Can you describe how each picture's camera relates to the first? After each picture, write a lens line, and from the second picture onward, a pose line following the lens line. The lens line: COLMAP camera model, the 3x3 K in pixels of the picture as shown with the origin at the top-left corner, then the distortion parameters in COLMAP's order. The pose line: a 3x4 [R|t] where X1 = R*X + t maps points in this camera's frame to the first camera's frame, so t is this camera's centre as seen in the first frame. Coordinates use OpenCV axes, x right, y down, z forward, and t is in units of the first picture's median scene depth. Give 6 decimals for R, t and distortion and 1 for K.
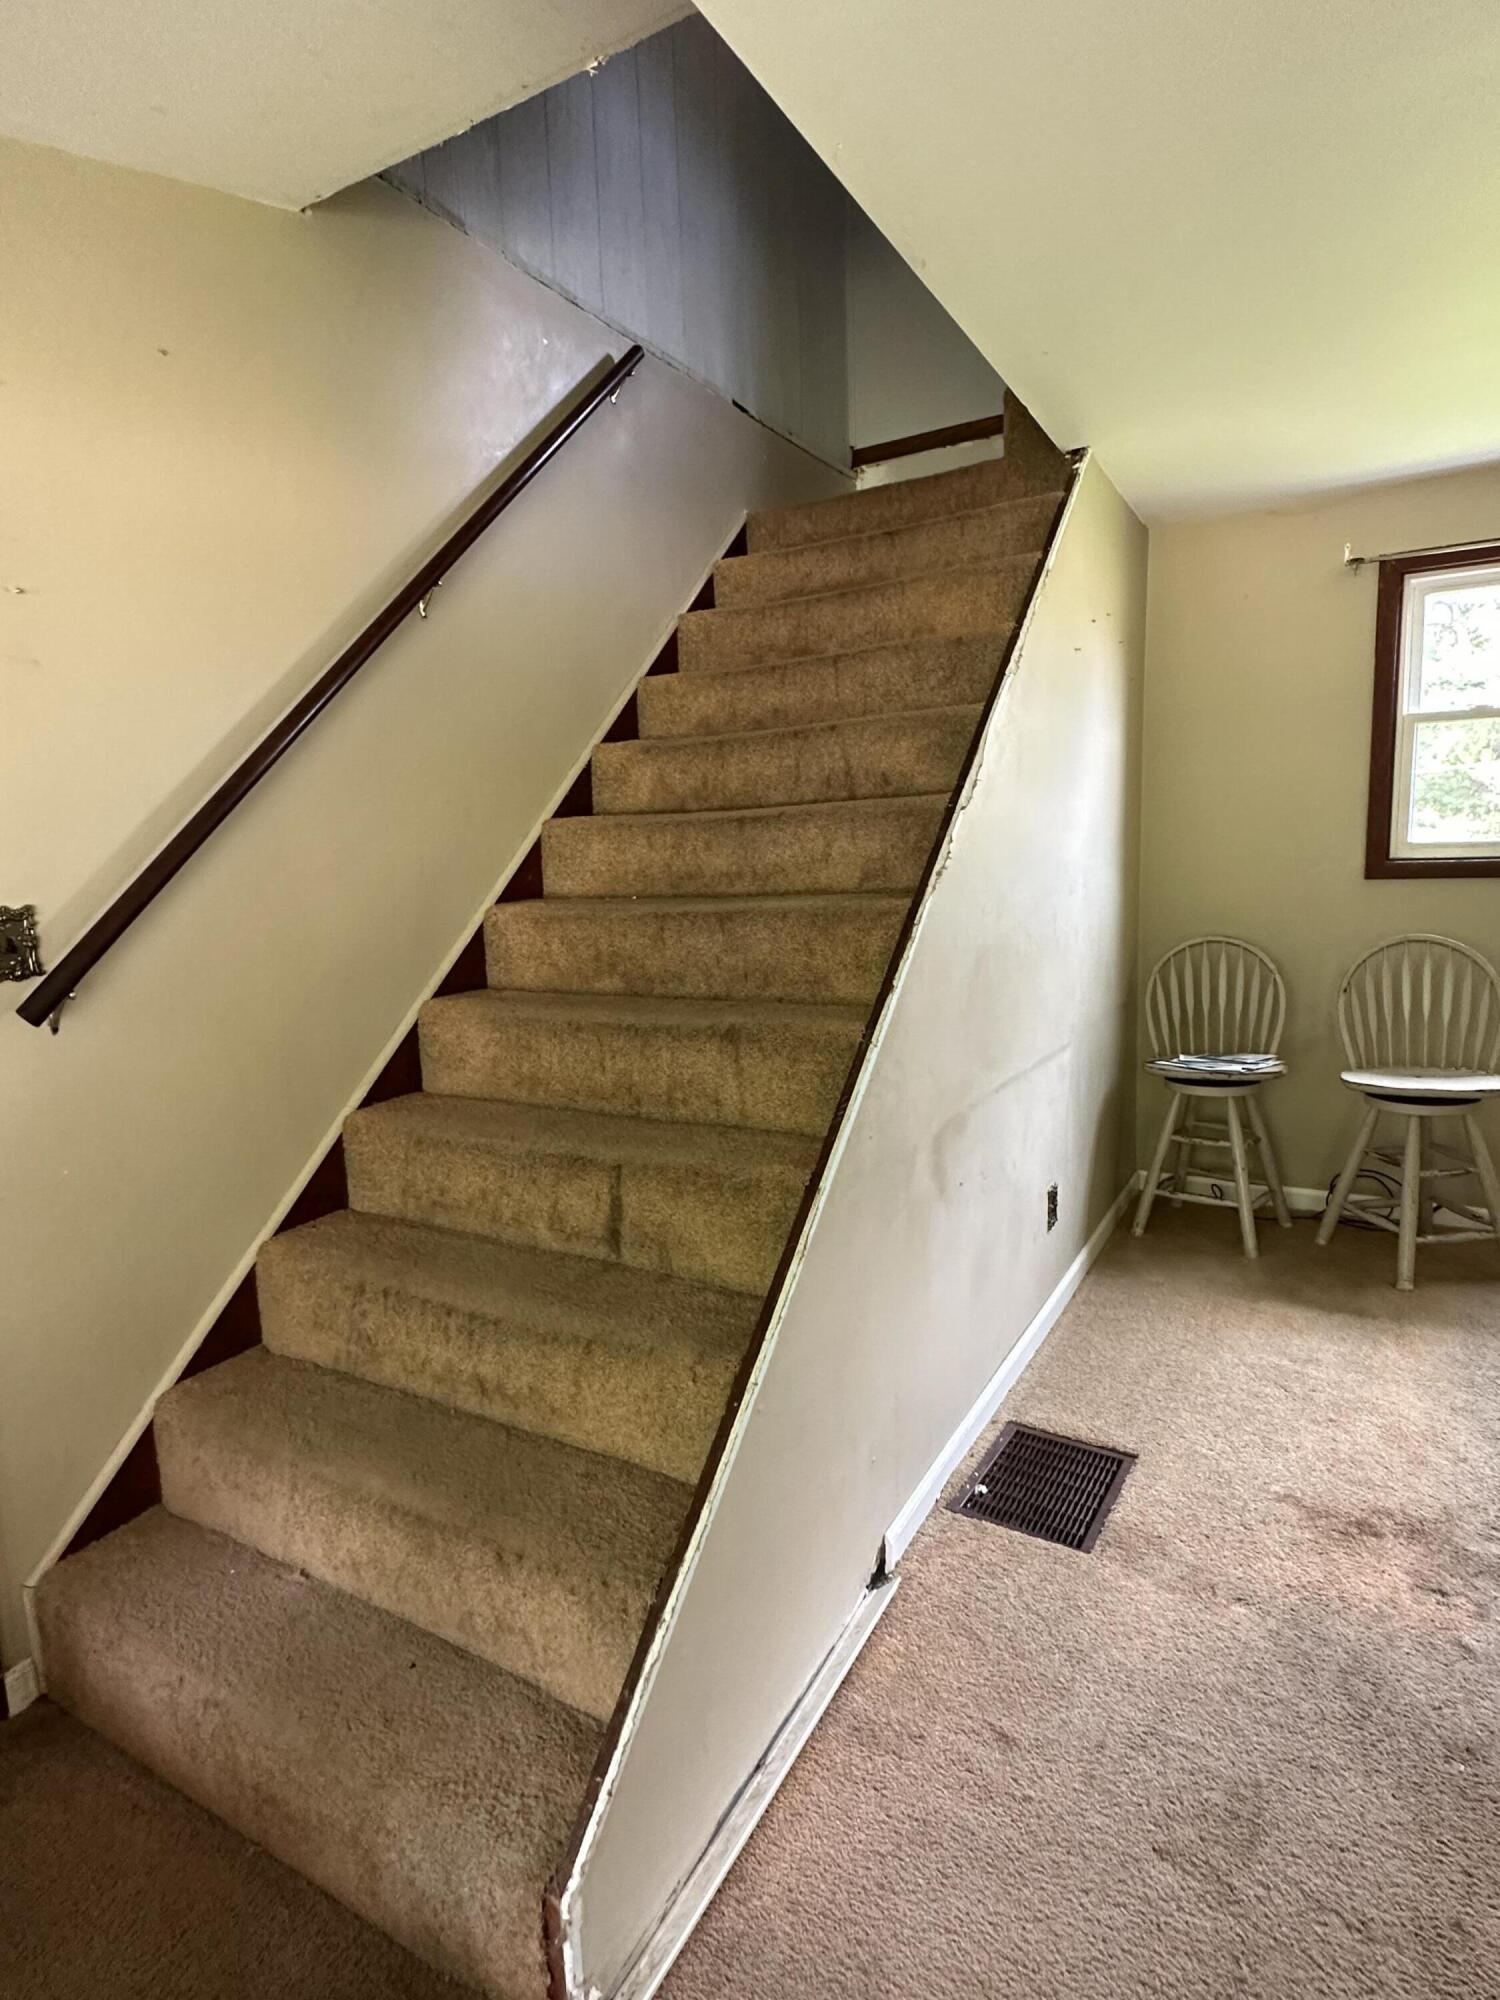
lens RADIAL K [[1061.0, 0, 750.0], [0, 1061.0, 1000.0], [0, 0, 1]] dist [-0.005173, -0.000433]
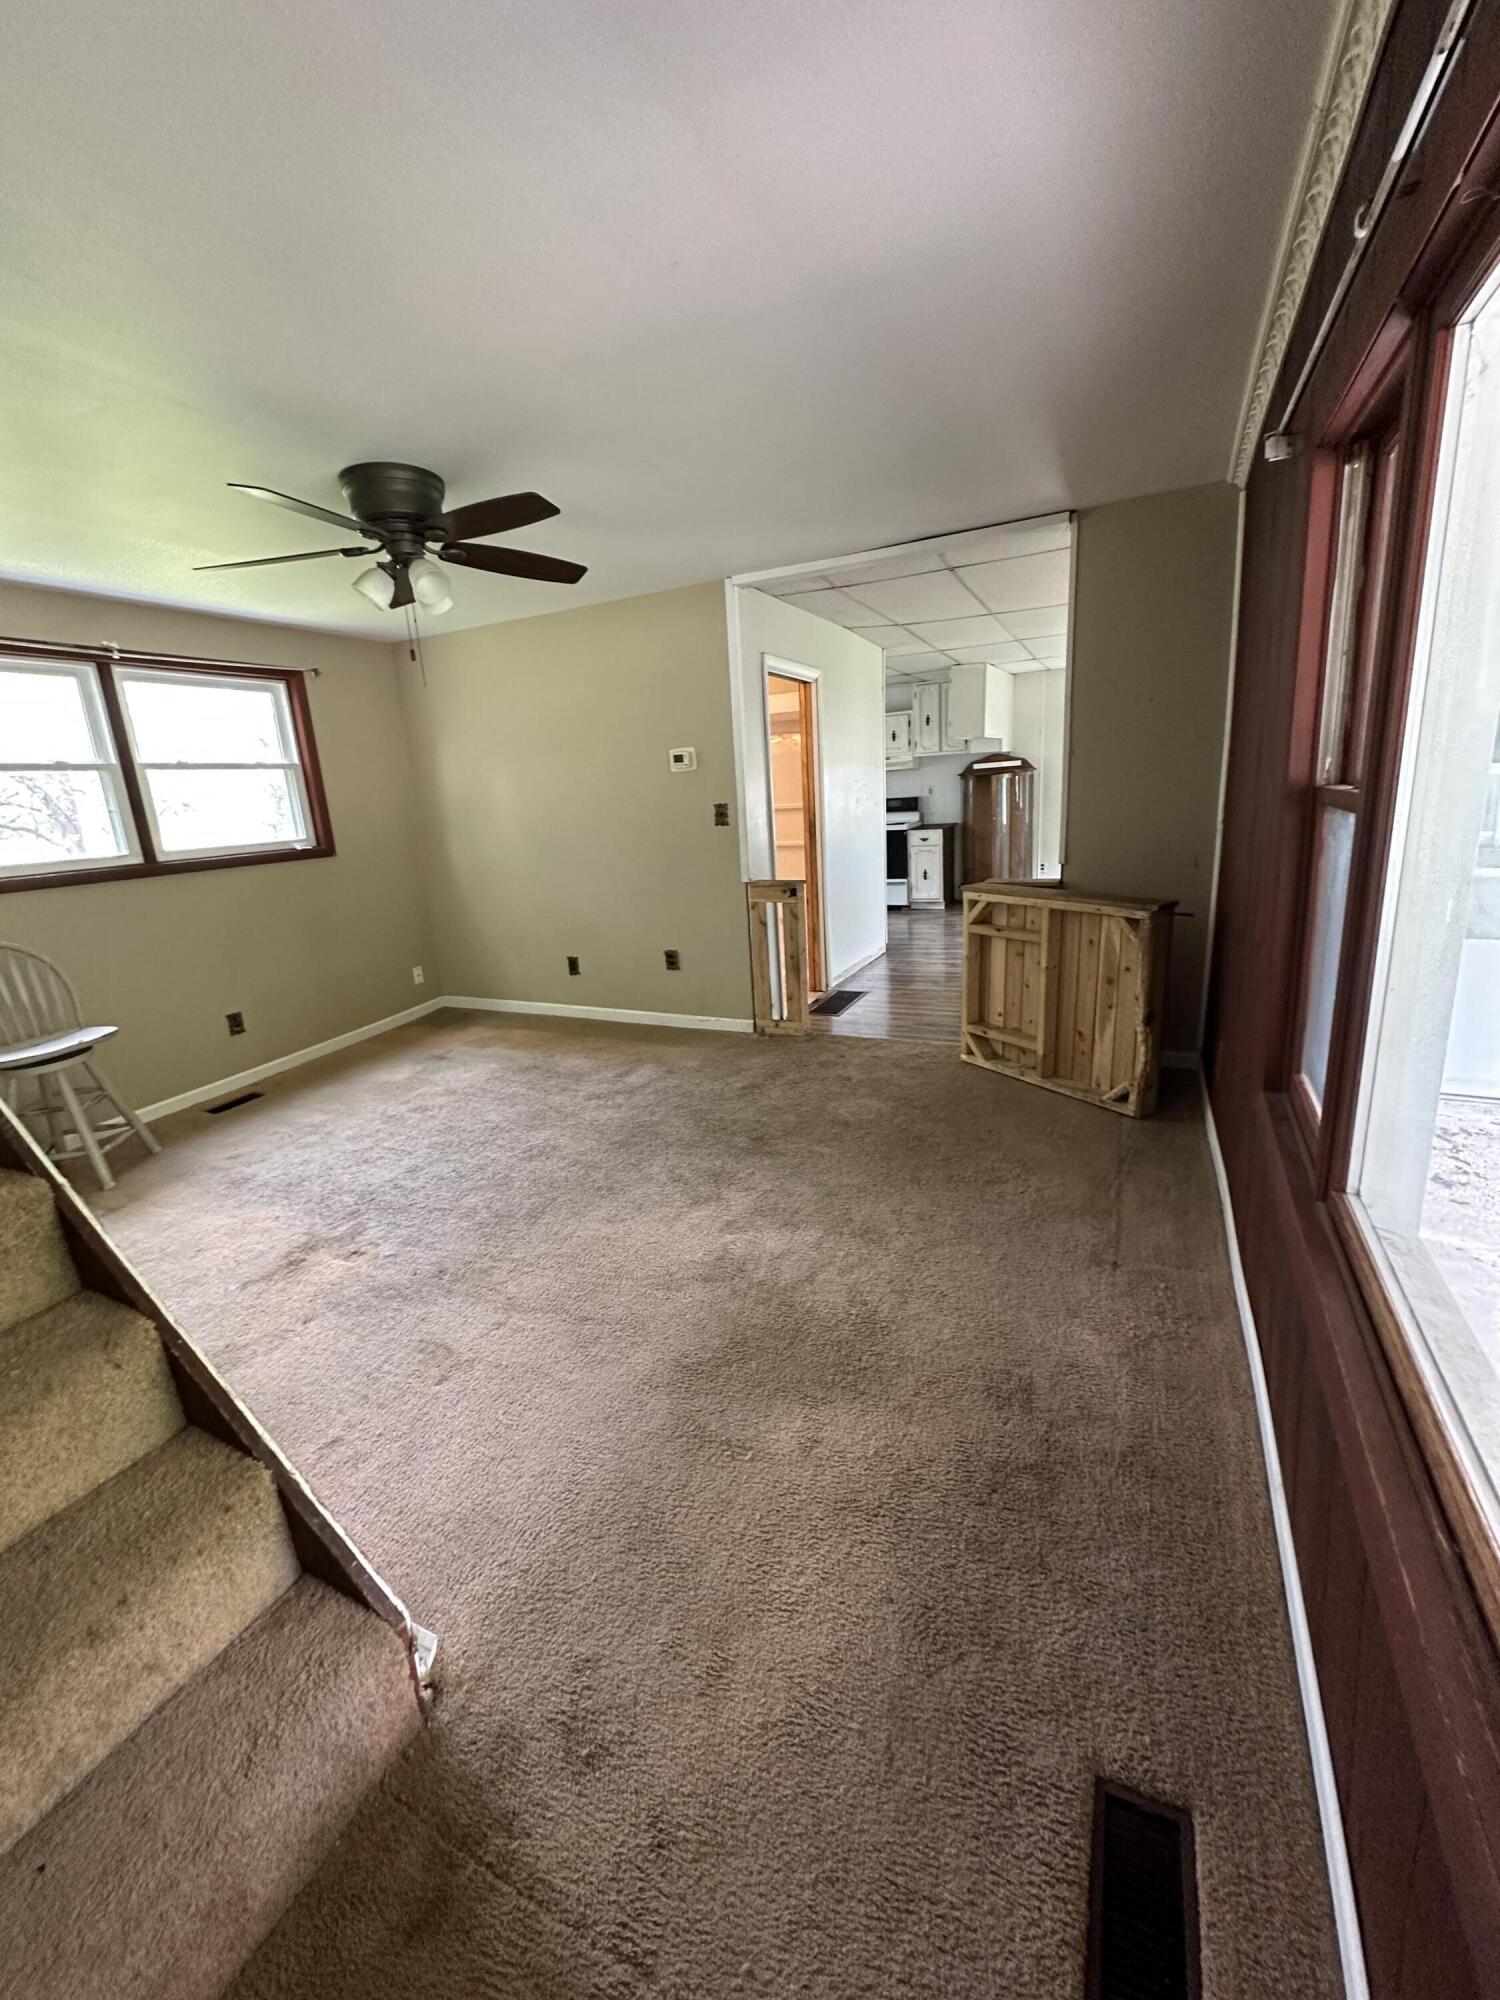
lens RADIAL K [[796.1, 0, 750.0], [0, 796.1, 1000.0], [0, 0, 1]] dist [-0.001518, 0.001141]
pose [[-0.082971, -0.213396, 0.973436, -0.427578], [0.204304, 0.952414, 0.226201, -0.026674], [-0.975385, 0.217645, -0.035425, 0.168321]]
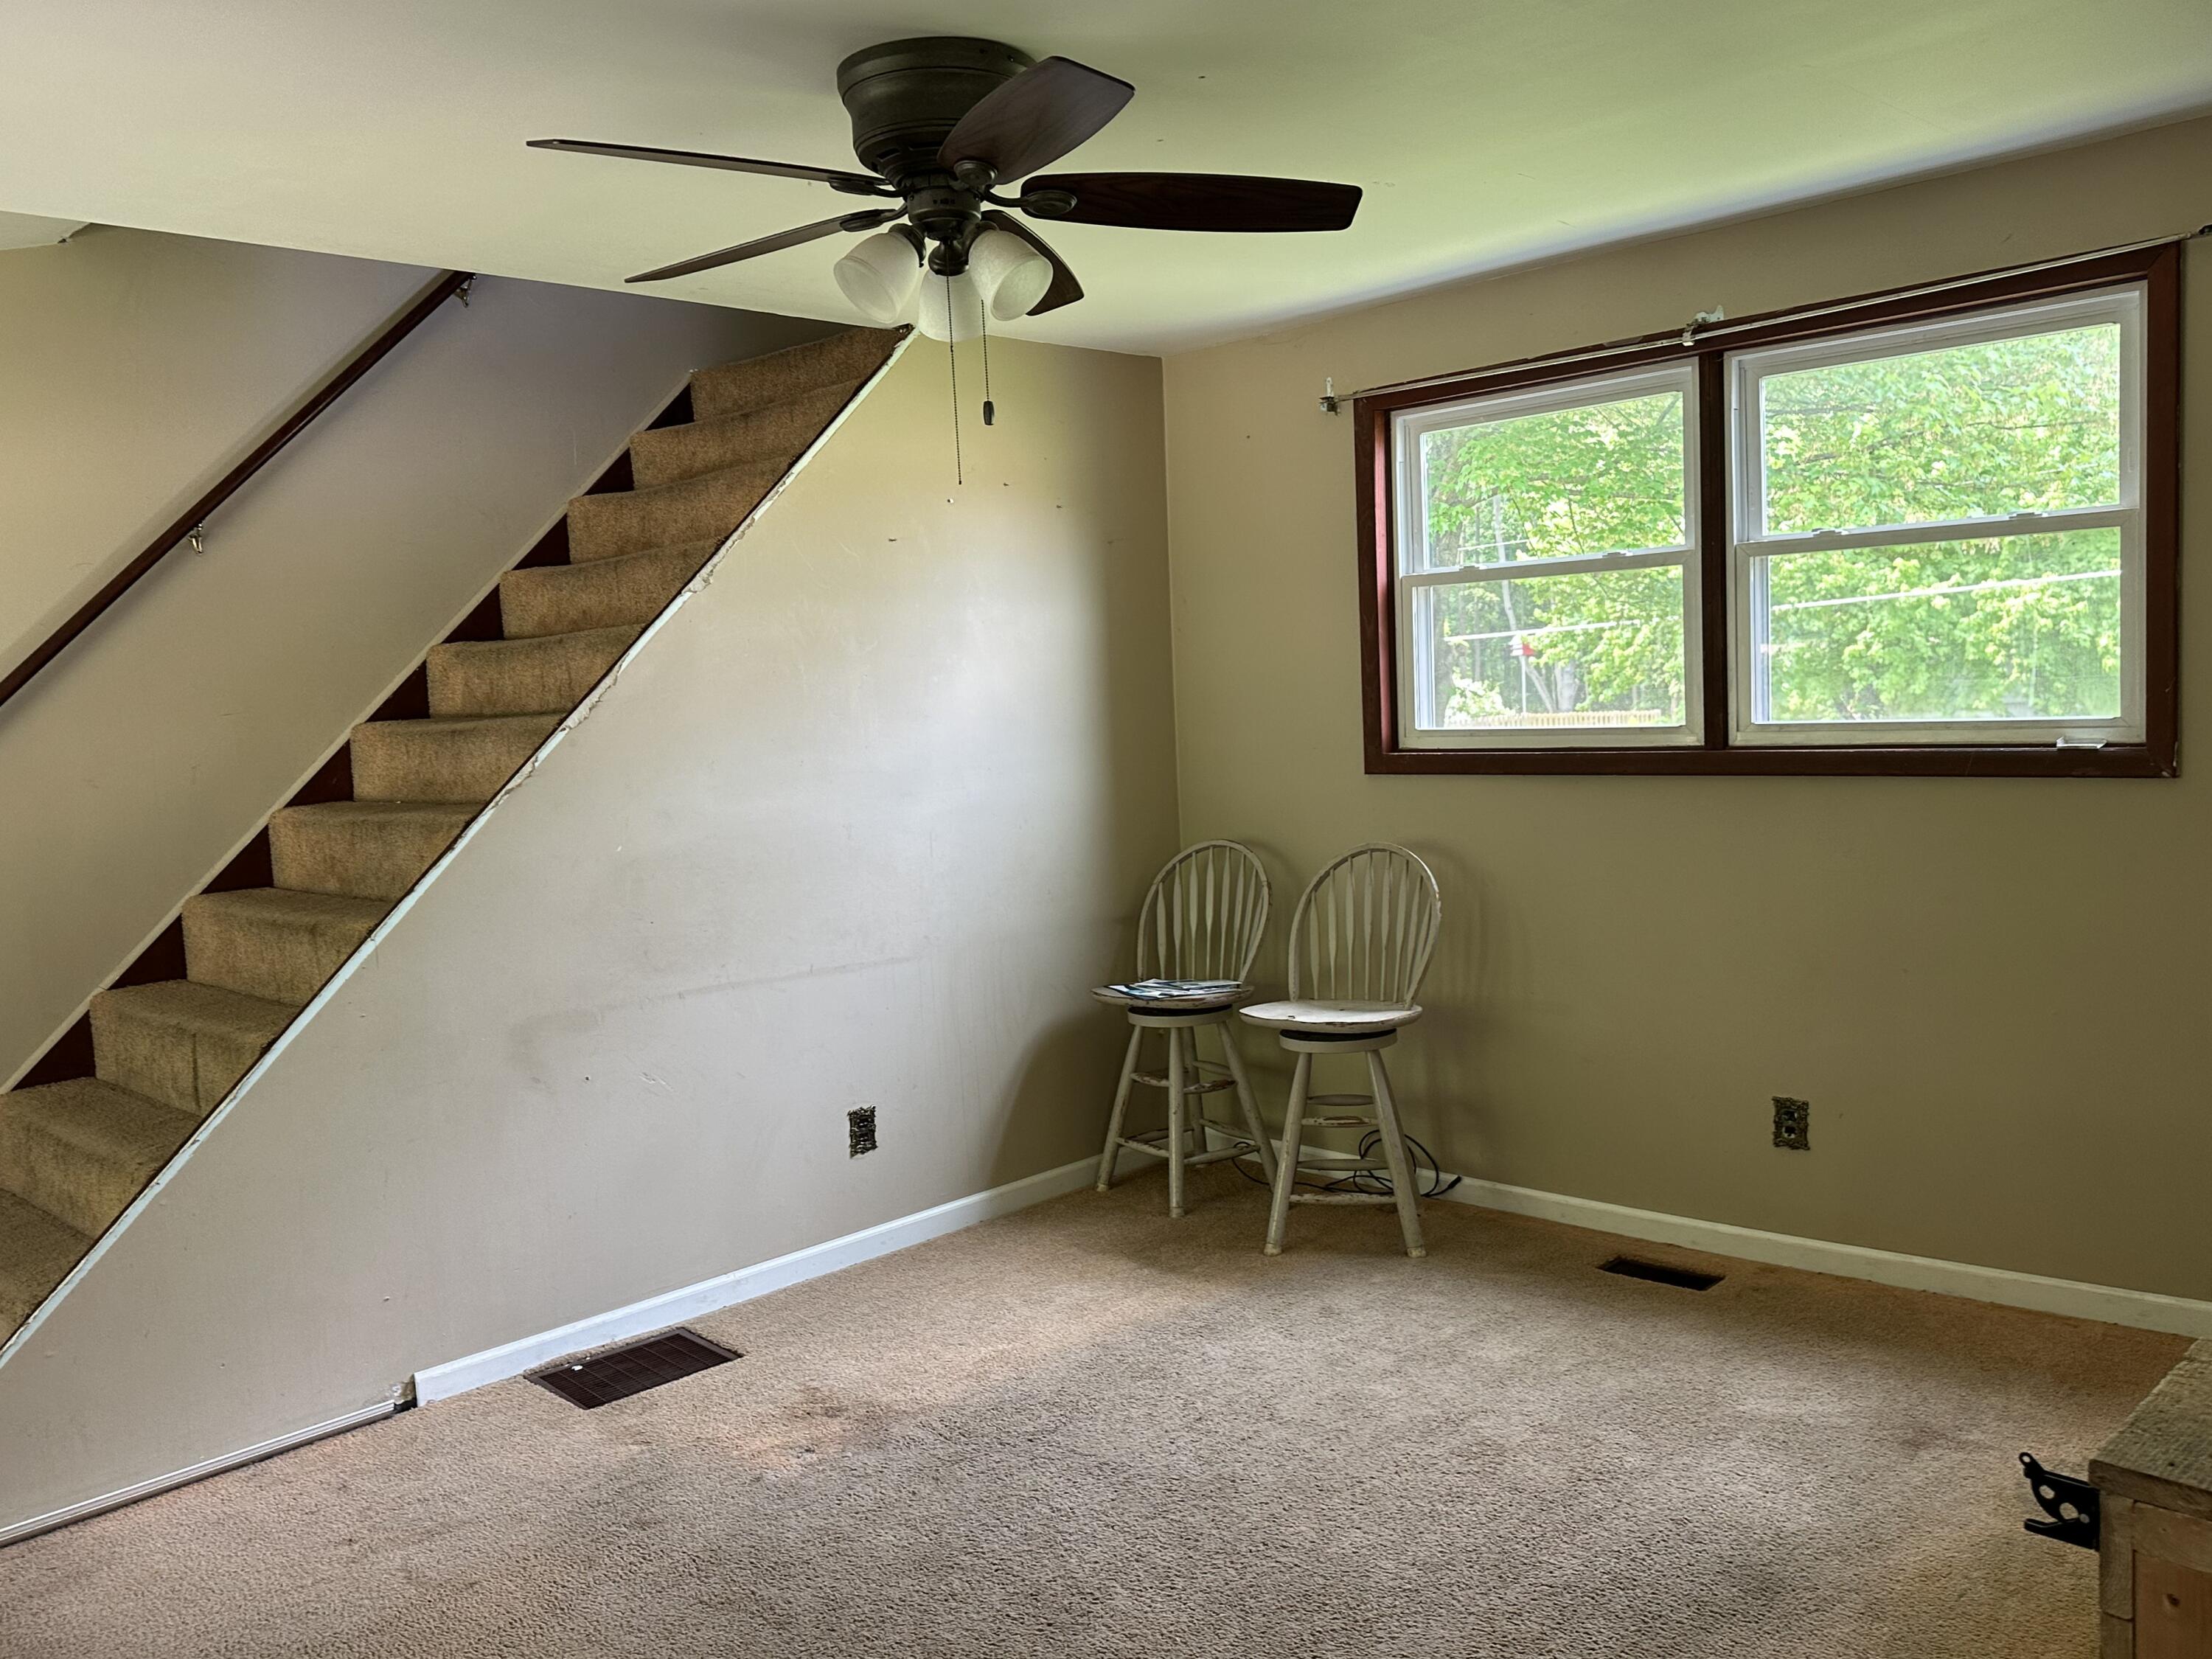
lens RADIAL K [[1770.2, 0, 1106.0], [0, 1770.2, 829.5], [0, 0, 1]] dist [0.133107, -0.211646]
pose [[0.969124, 0.011566, -0.246302, 0.877434], [-0.022543, 0.998872, -0.041792, -0.009290], [0.245541, 0.046054, 0.968292, -0.477970]]
